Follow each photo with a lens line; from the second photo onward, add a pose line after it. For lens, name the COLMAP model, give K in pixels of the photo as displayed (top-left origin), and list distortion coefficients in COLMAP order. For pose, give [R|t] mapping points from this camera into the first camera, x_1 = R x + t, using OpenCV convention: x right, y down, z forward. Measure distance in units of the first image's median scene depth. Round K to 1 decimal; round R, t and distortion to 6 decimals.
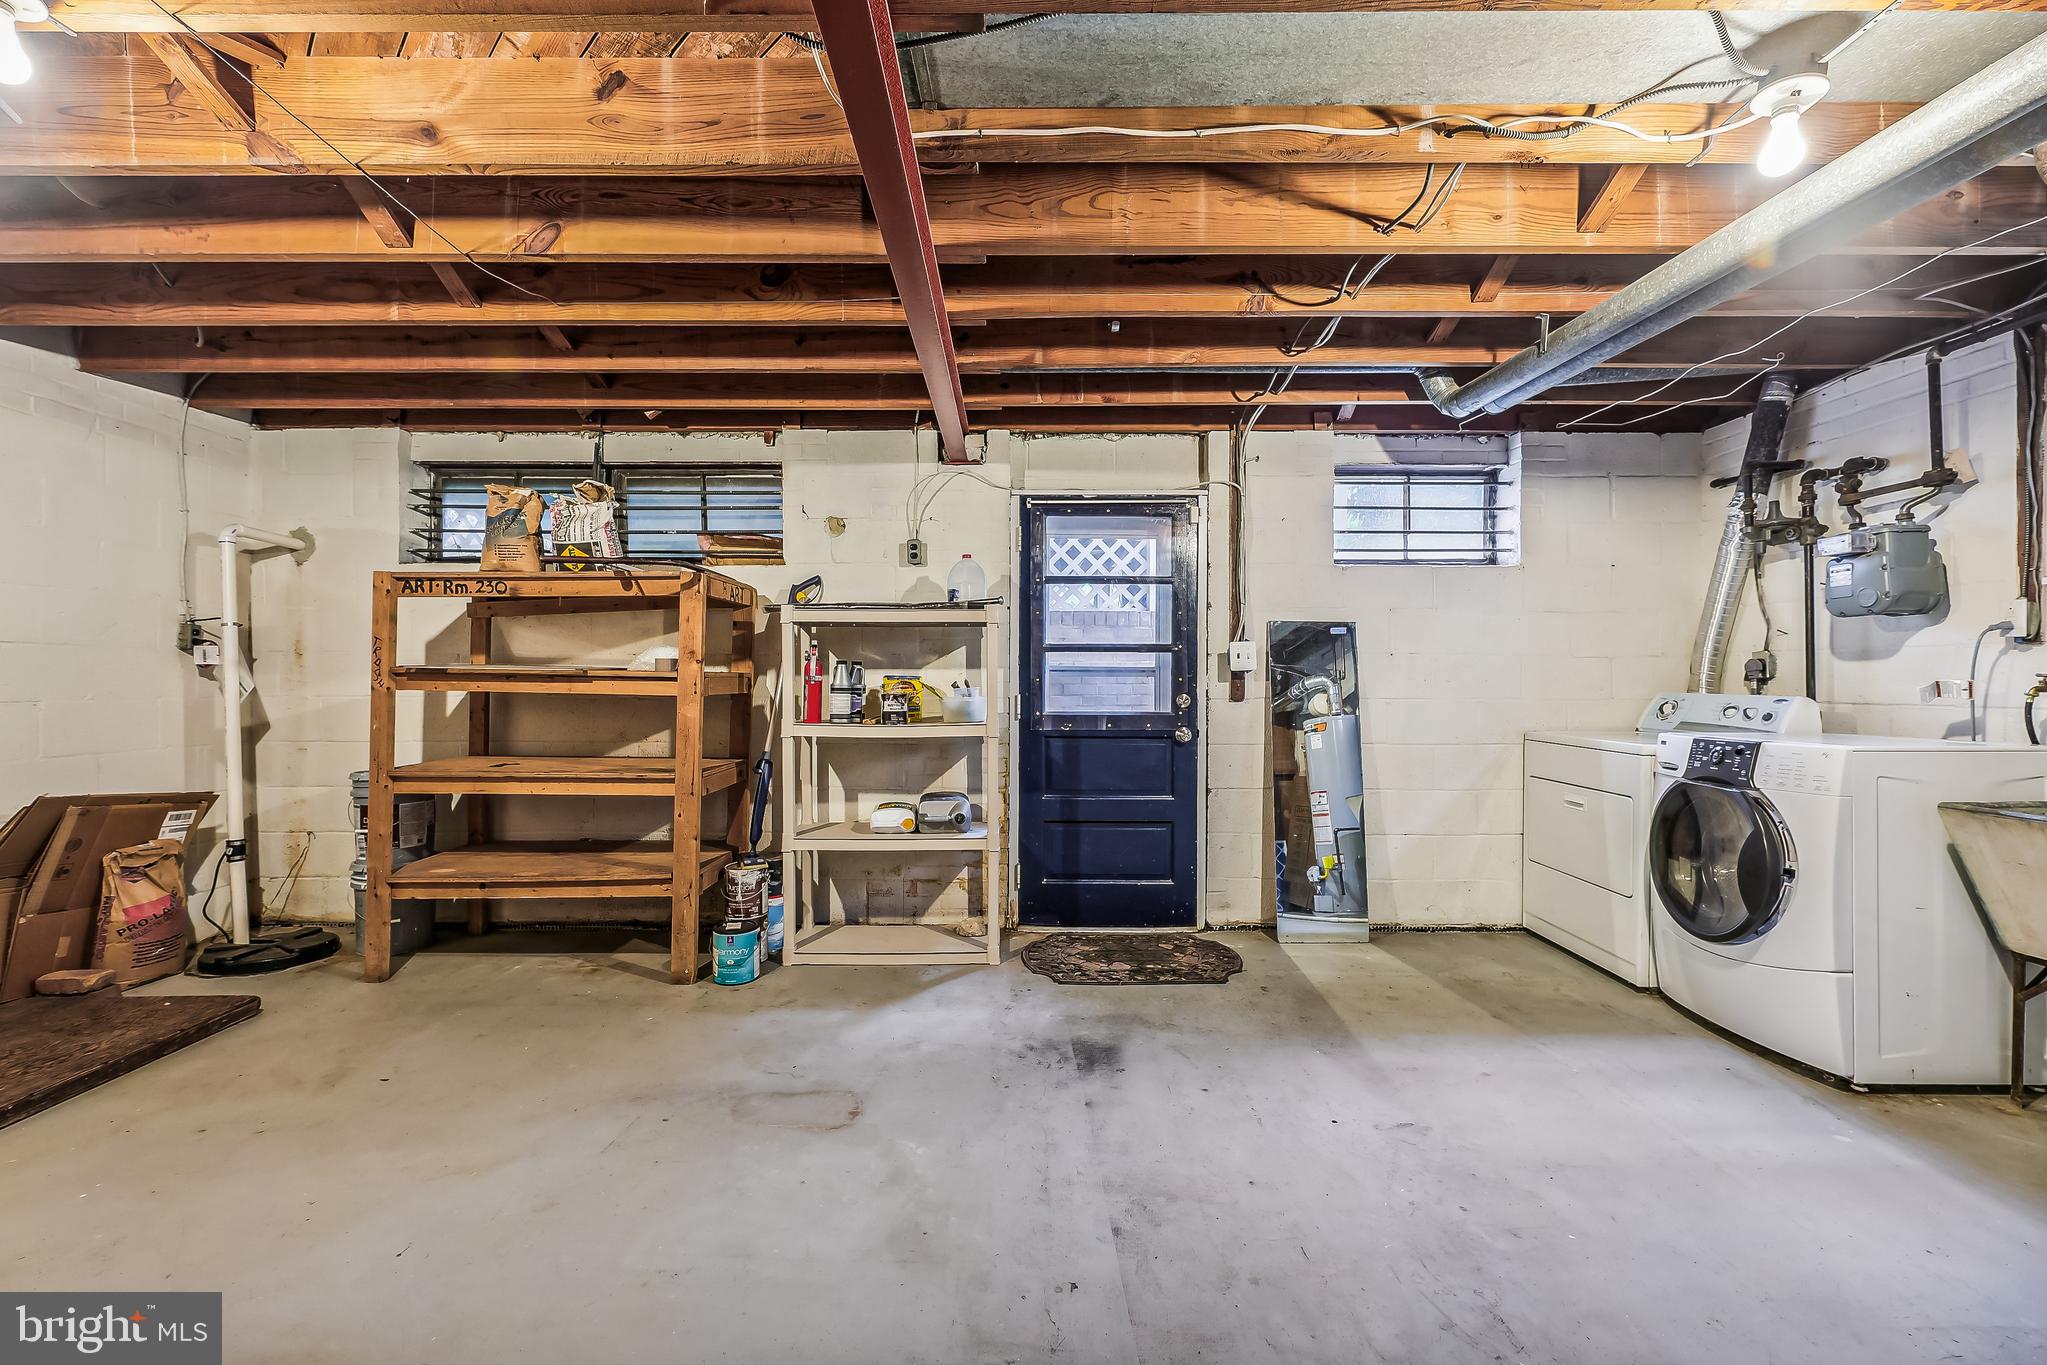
lens RADIAL K [[825.0, 0, 1014.5], [0, 825.0, 678.6], [0, 0, 1]] dist [-0.000261, -0.000182]
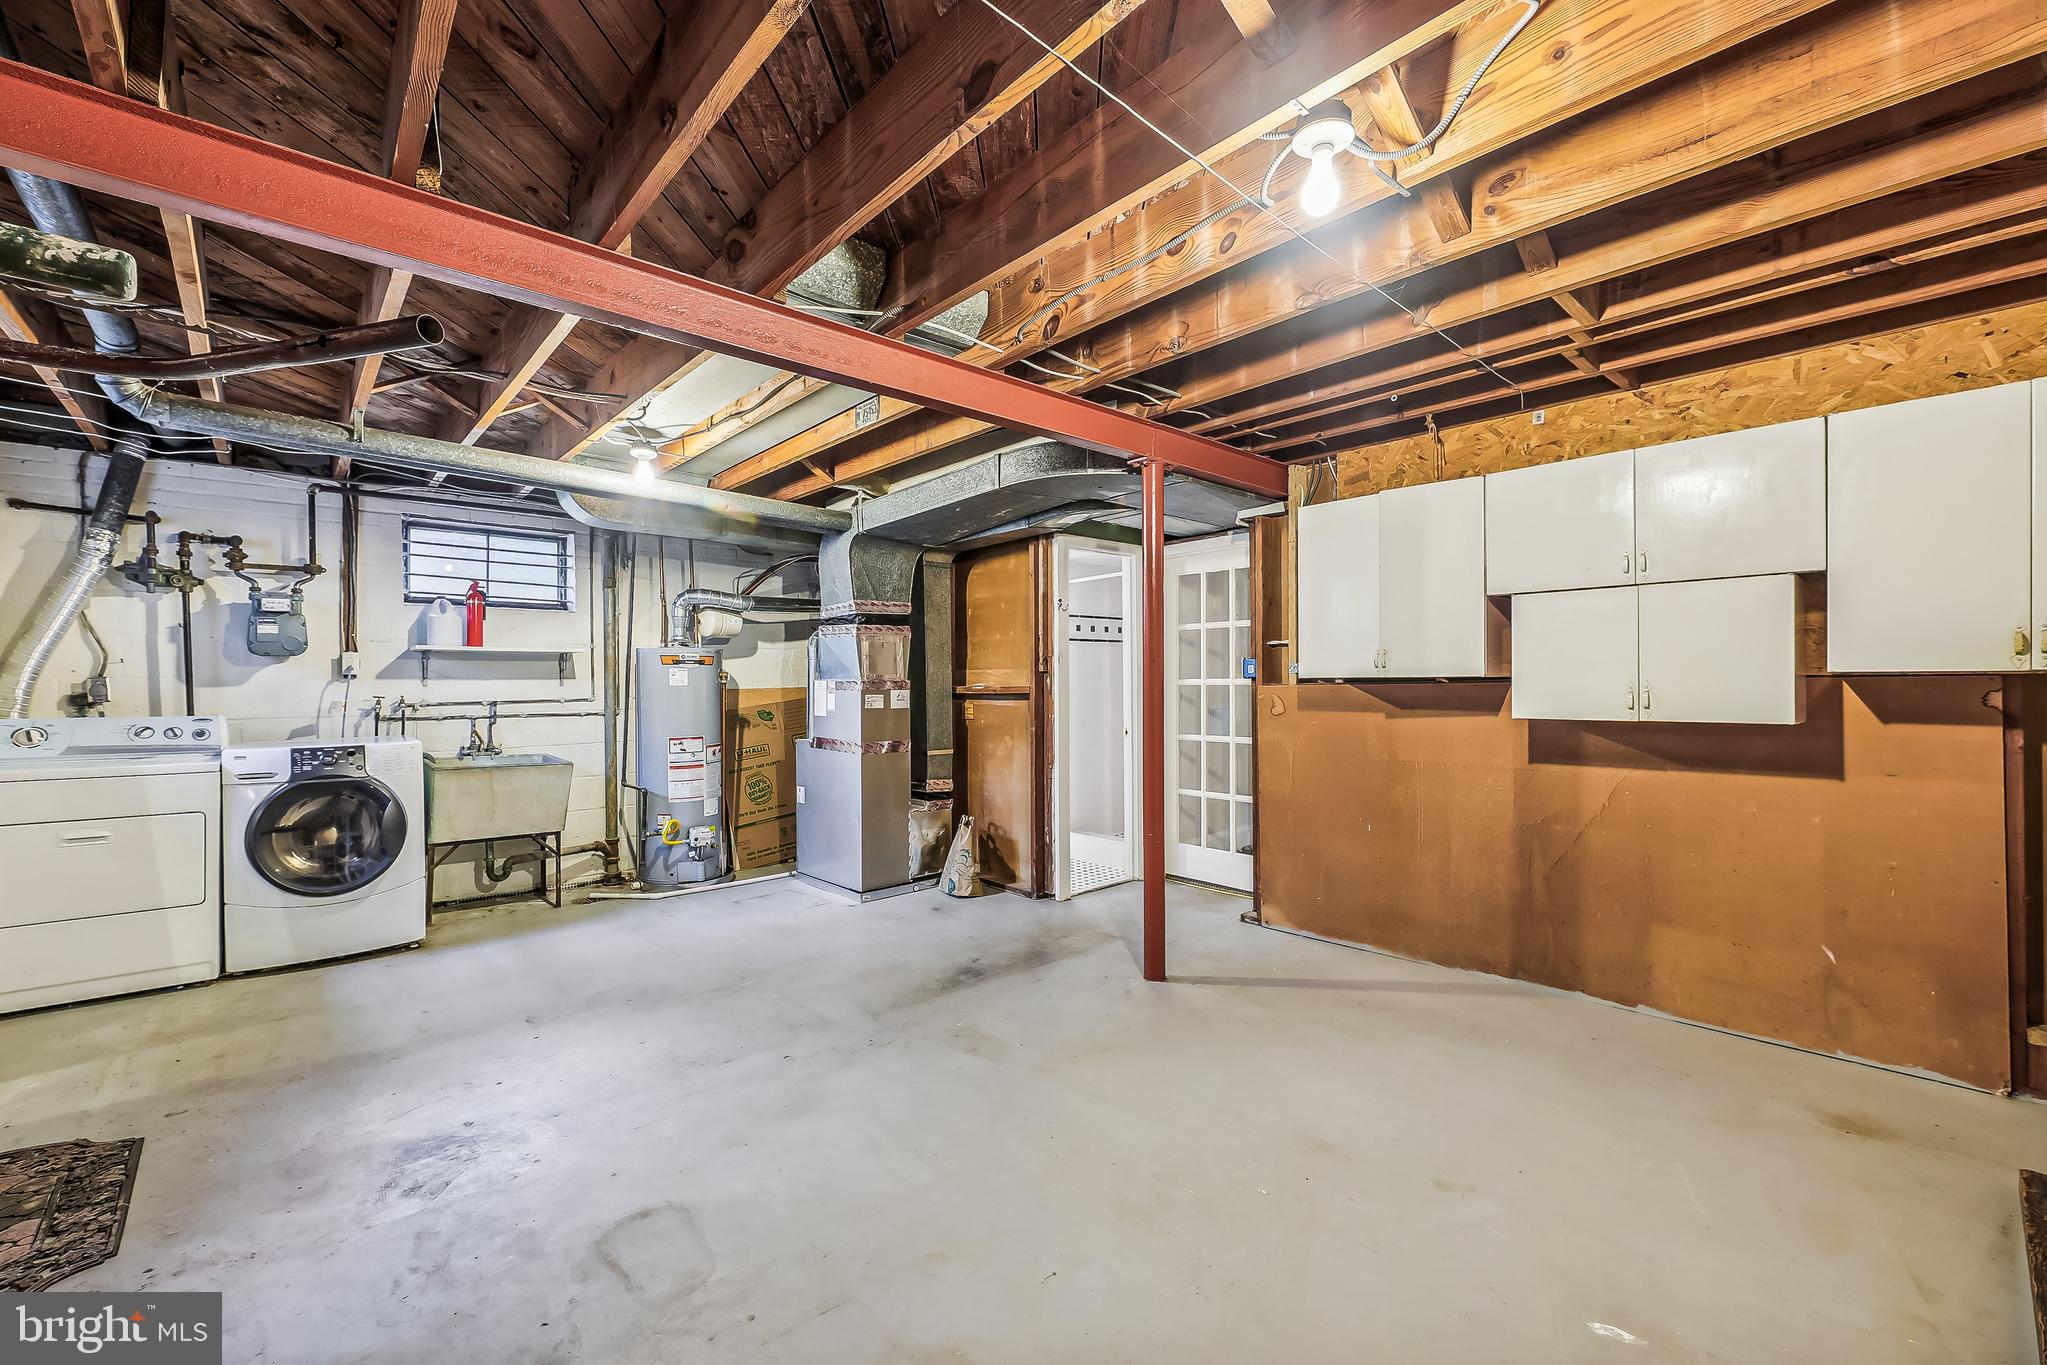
lens RADIAL K [[825.0, 0, 1014.5], [0, 825.0, 678.6], [0, 0, 1]] dist [-0.000261, -0.000182]
pose [[-0.662781, 0.003897, 0.748803, -0.819699], [0.003050, 0.999992, -0.002505, -0.028639], [-0.748807, 0.000623, -0.662788, 0.946791]]
